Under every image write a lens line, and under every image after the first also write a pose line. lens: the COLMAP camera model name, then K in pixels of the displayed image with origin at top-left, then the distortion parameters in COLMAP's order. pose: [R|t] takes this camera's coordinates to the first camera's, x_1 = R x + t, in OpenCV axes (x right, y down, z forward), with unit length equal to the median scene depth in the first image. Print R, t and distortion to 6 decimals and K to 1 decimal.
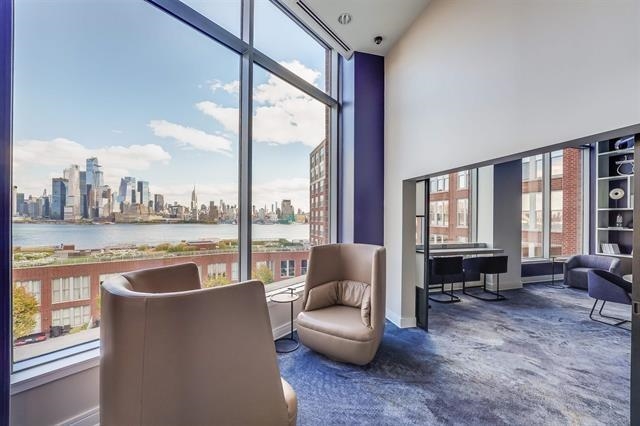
lens RADIAL K [[257.4, 0, 316.9], [0, 257.4, 216.2], [0, 0, 1]] dist [-0.020951, 0.000186]
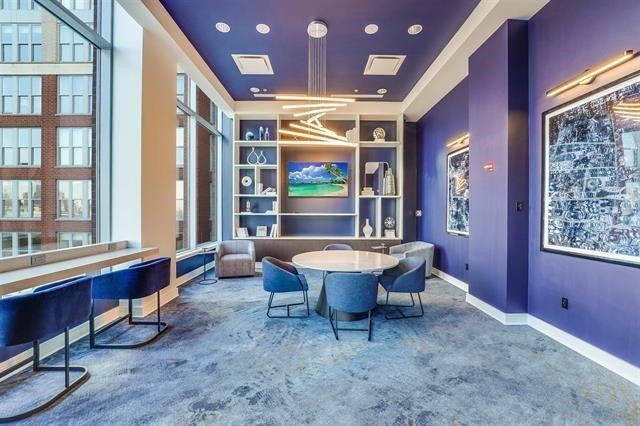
lens RADIAL K [[257.4, 0, 316.9], [0, 257.4, 216.2], [0, 0, 1]] dist [-0.020951, 0.000186]
pose [[0.257320, -0.024794, 0.966008, 0.202164], [-0.008866, 0.999568, 0.028017, 0.027210], [-0.966285, -0.015774, 0.256989, 0.416455]]
